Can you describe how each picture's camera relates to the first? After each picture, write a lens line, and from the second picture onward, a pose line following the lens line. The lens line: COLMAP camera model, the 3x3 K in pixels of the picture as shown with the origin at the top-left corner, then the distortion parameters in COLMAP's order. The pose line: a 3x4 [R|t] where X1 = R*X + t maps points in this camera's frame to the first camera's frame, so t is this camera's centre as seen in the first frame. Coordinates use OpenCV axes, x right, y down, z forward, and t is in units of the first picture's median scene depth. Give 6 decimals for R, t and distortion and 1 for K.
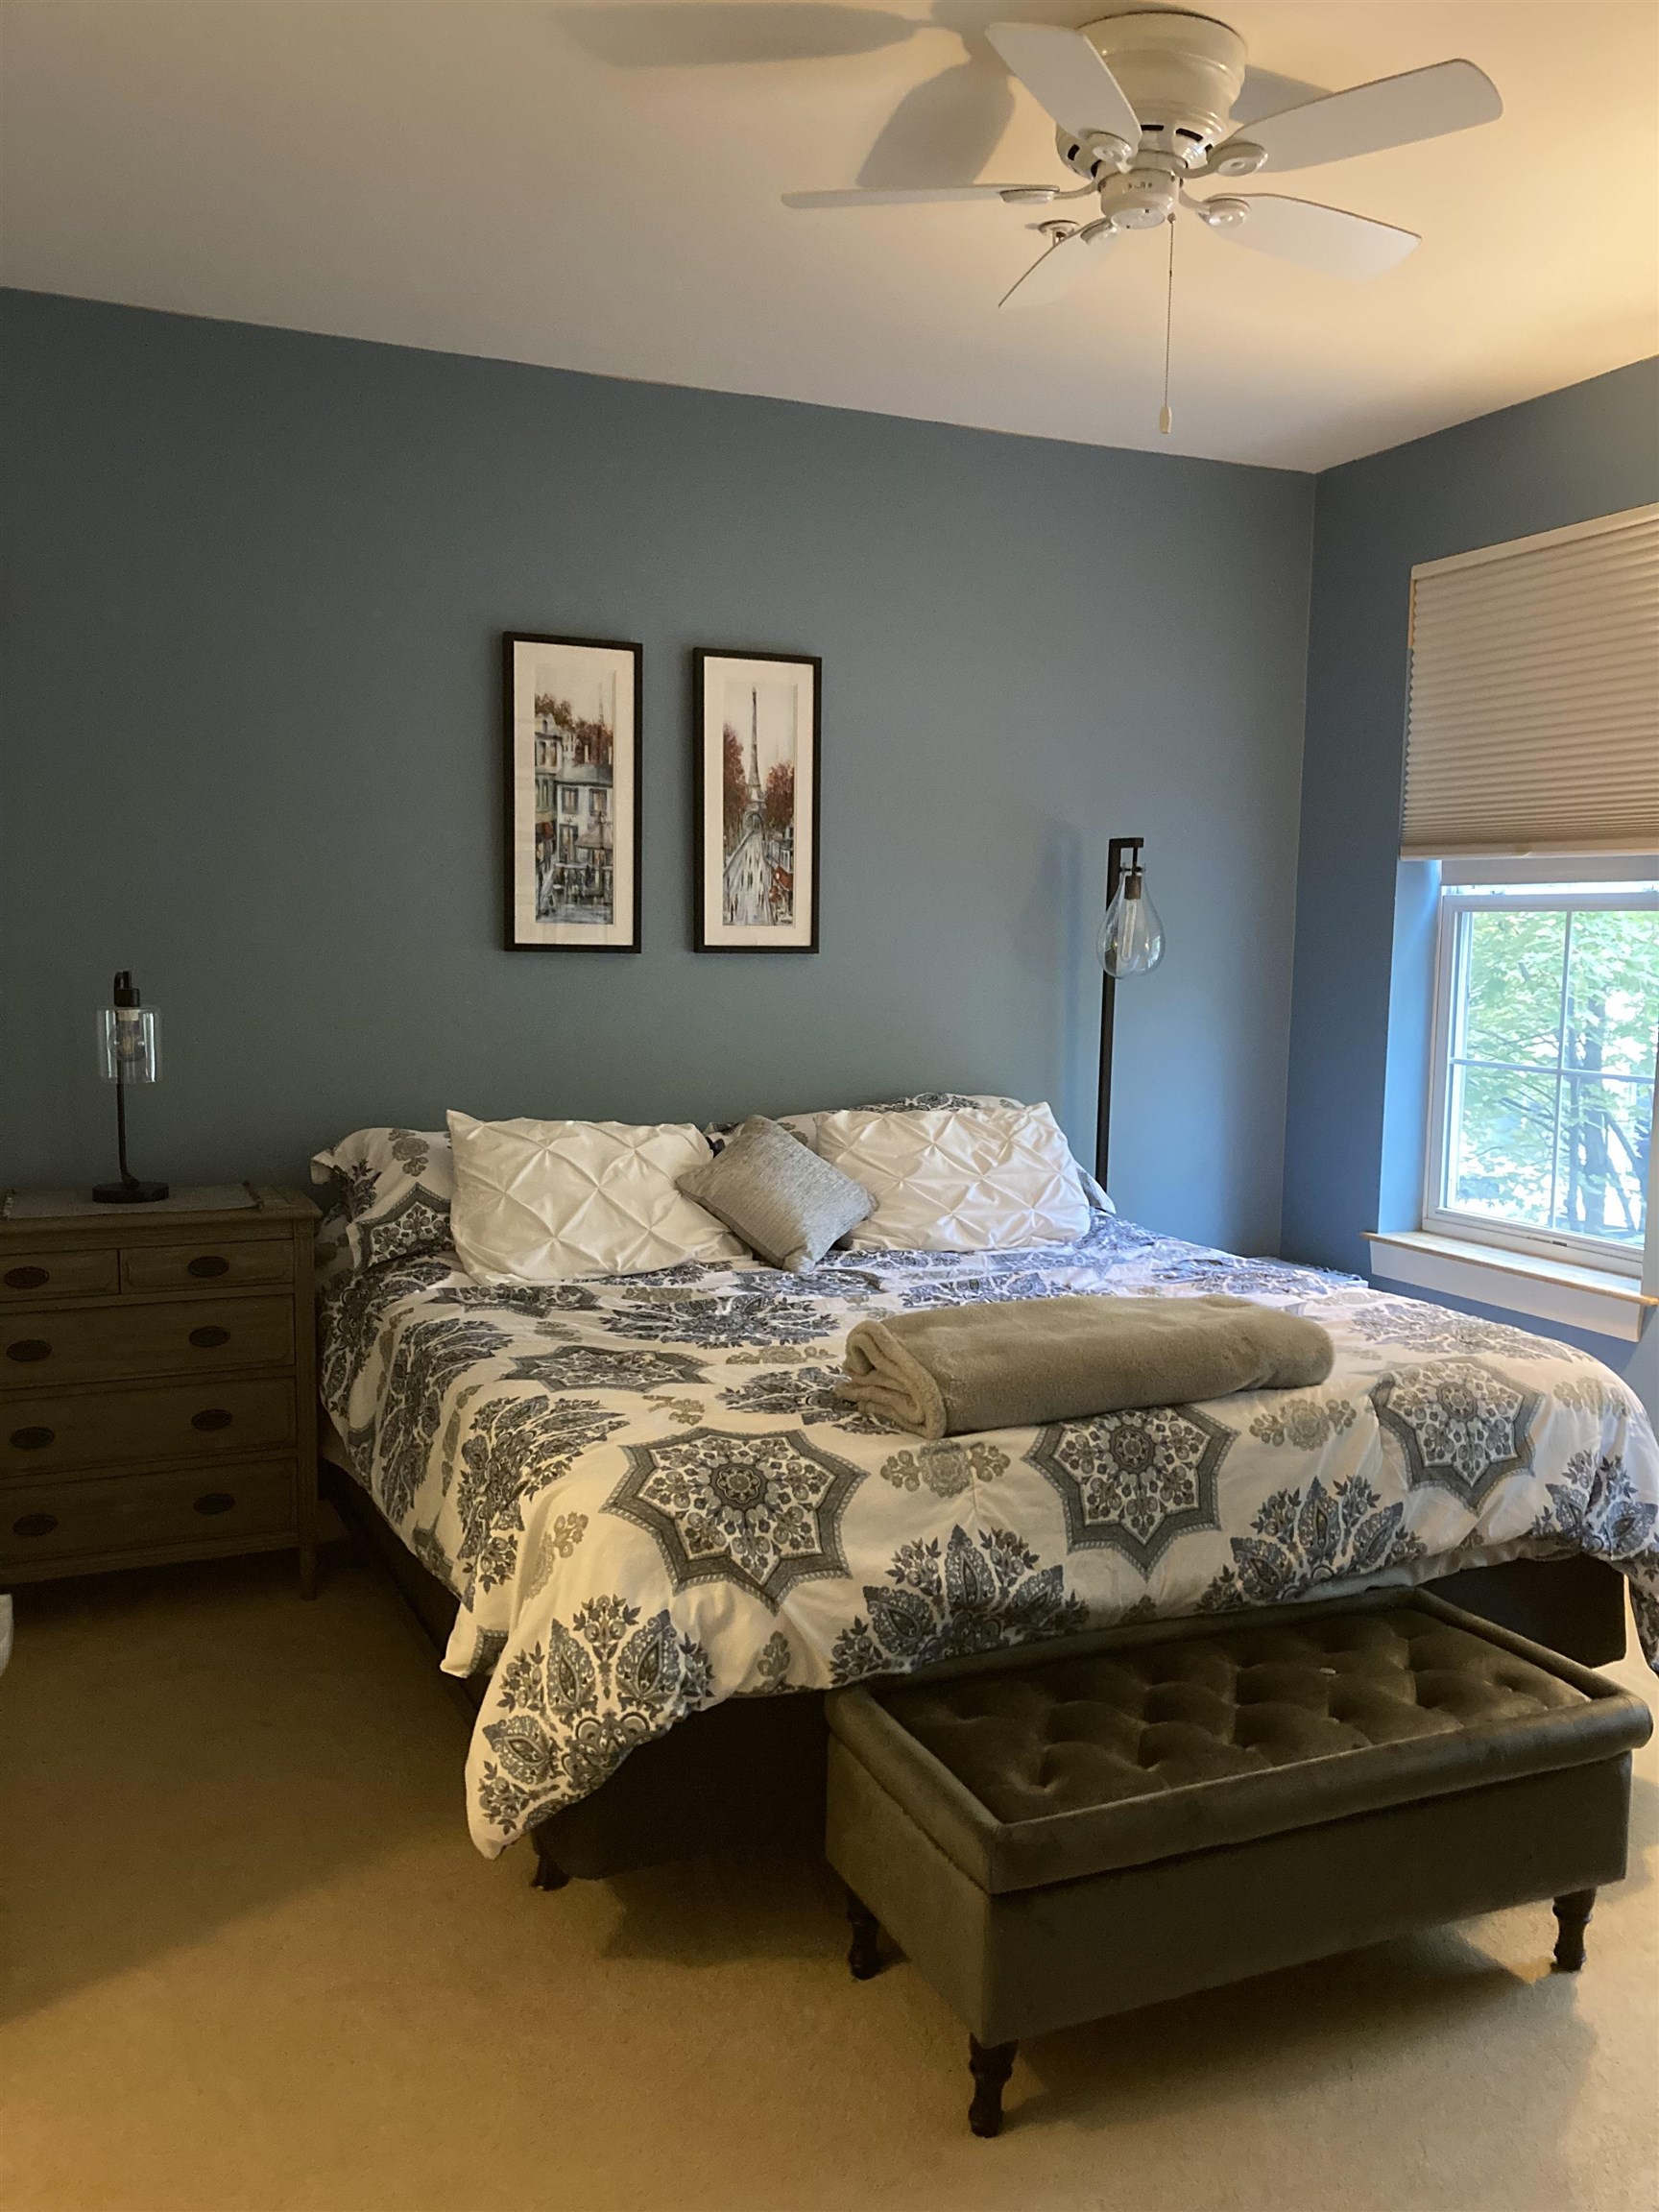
lens RADIAL K [[1806.5, 0, 847.9], [0, 1806.5, 1093.6], [0, 0, 1]] dist [-0.005979, -0.004155]
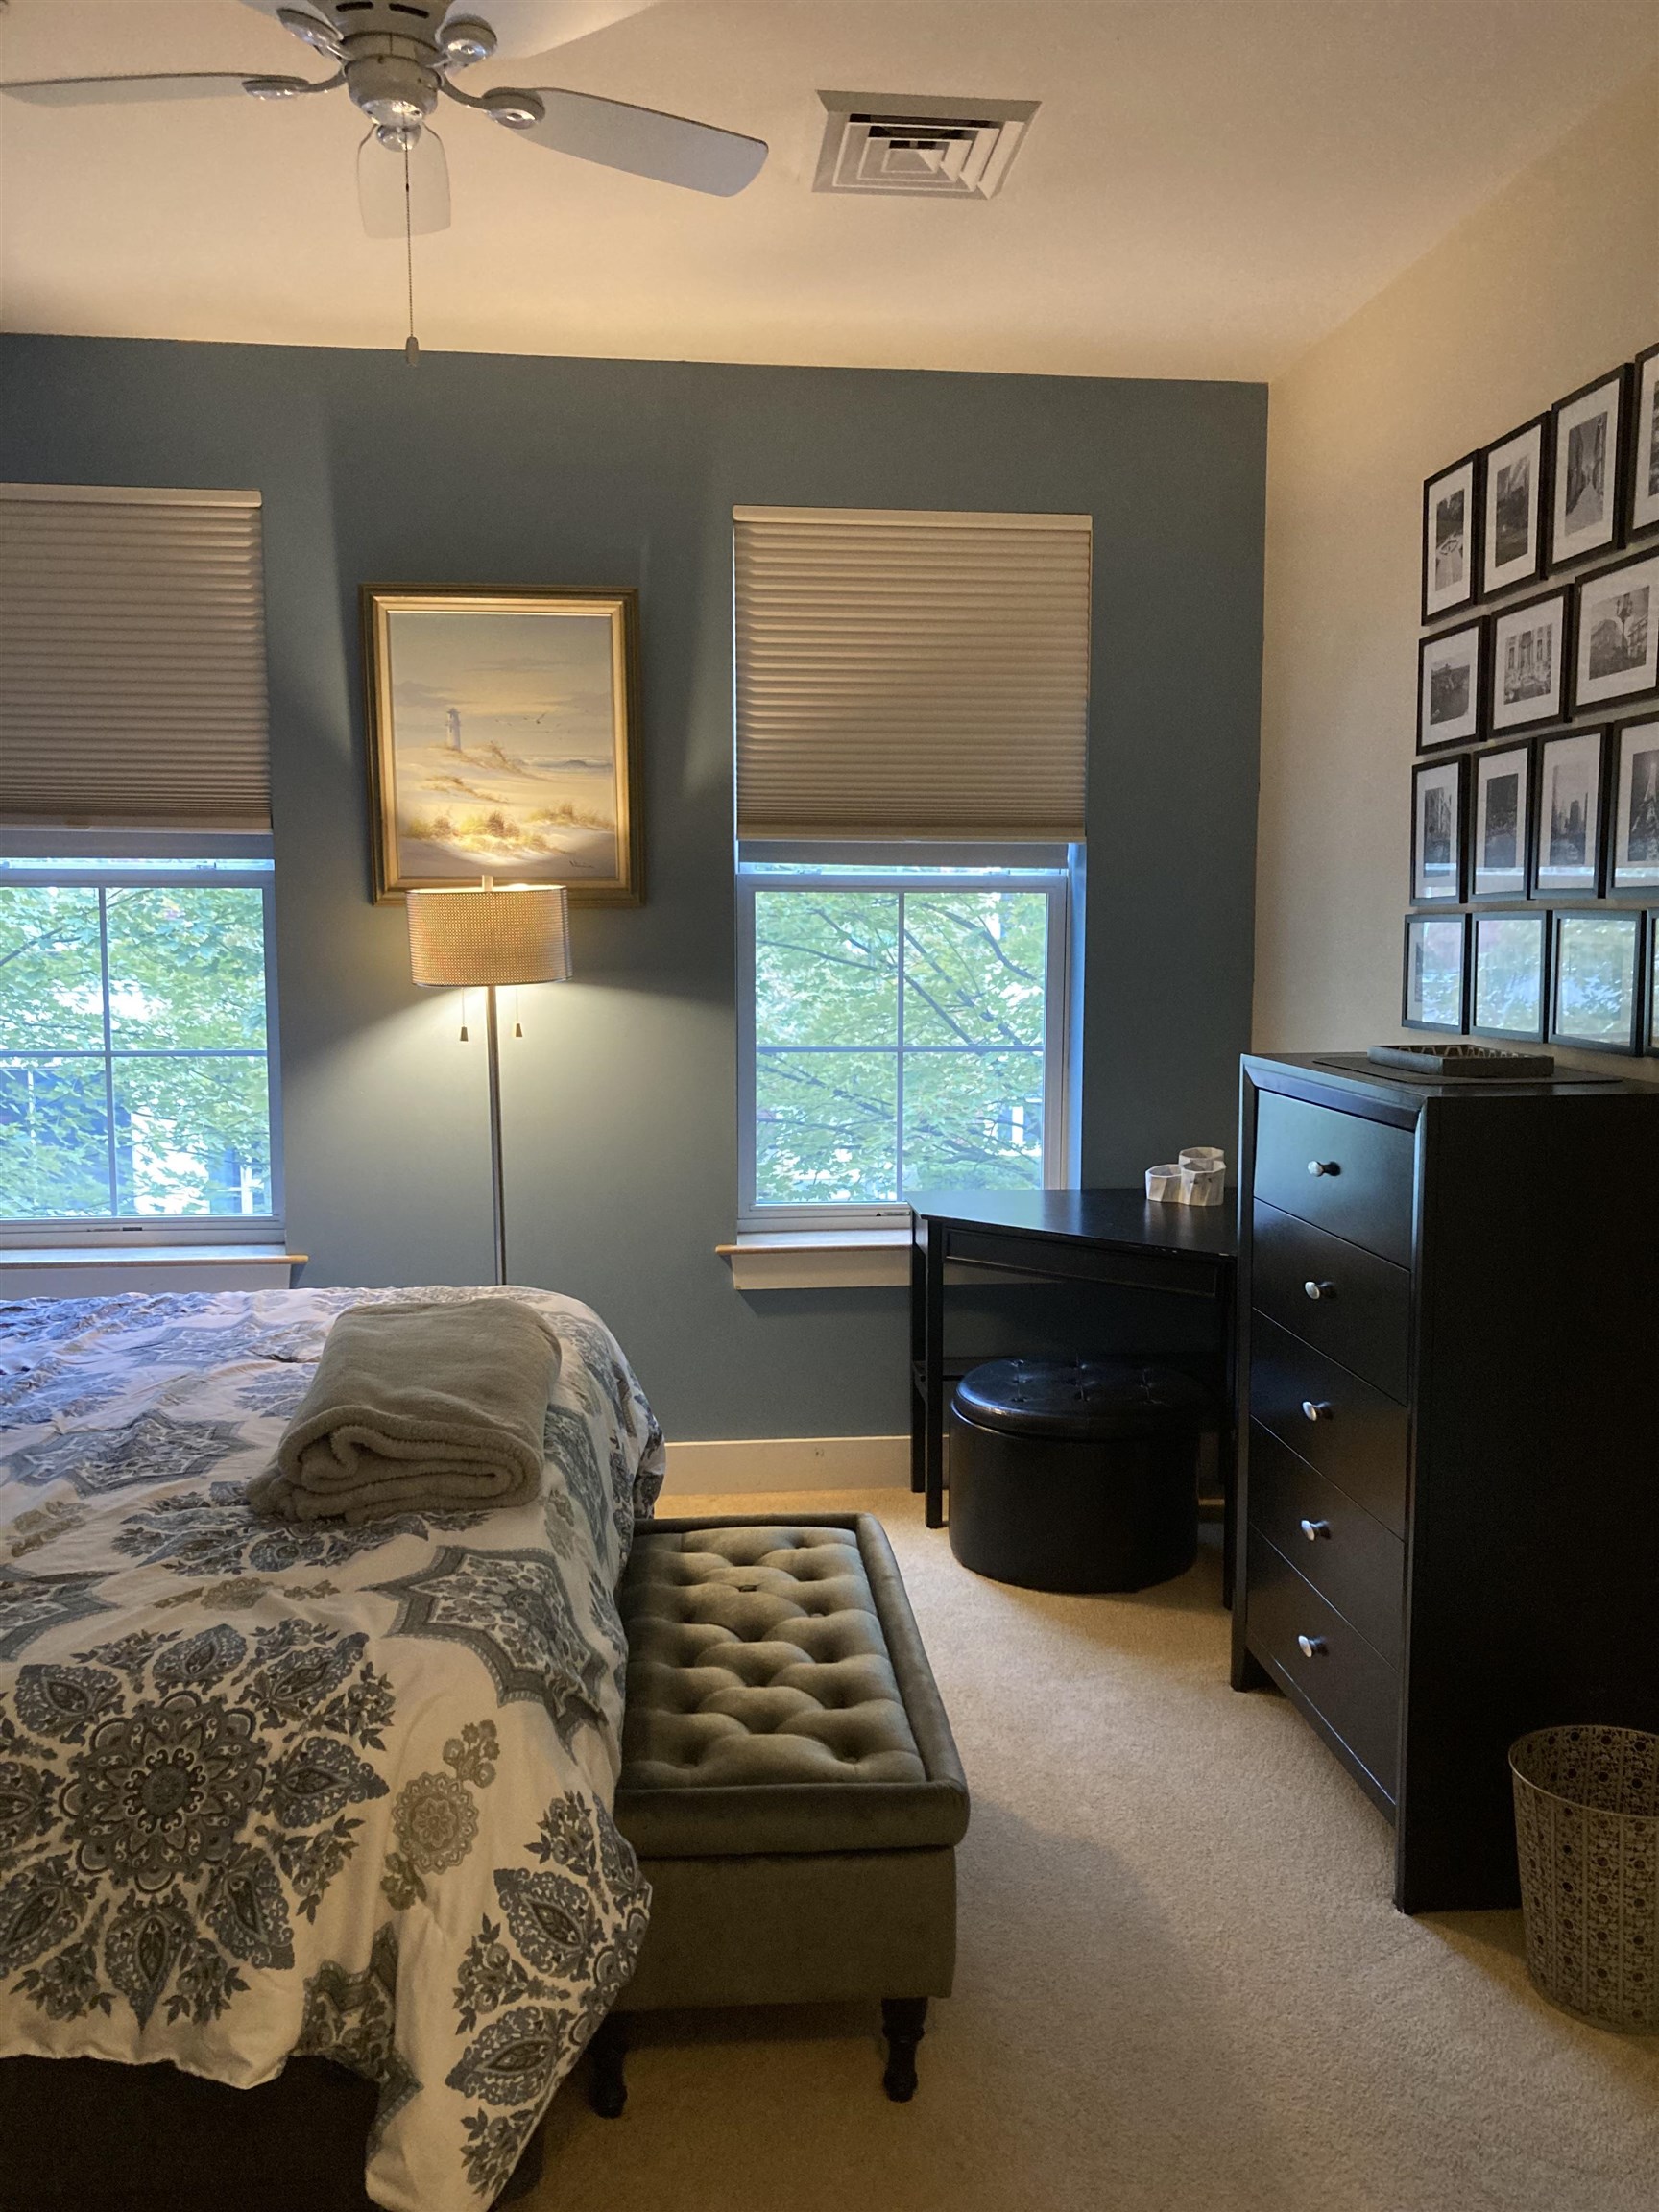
lens RADIAL K [[1806.5, 0, 844.4], [0, 1806.5, 1123.0], [0, 0, 1]] dist [-0.005979, -0.004155]
pose [[0.335767, -0.124873, 0.933631, -0.683661], [0.094347, 0.990648, 0.098568, -0.060825], [-0.937208, 0.054989, 0.344408, 0.539692]]
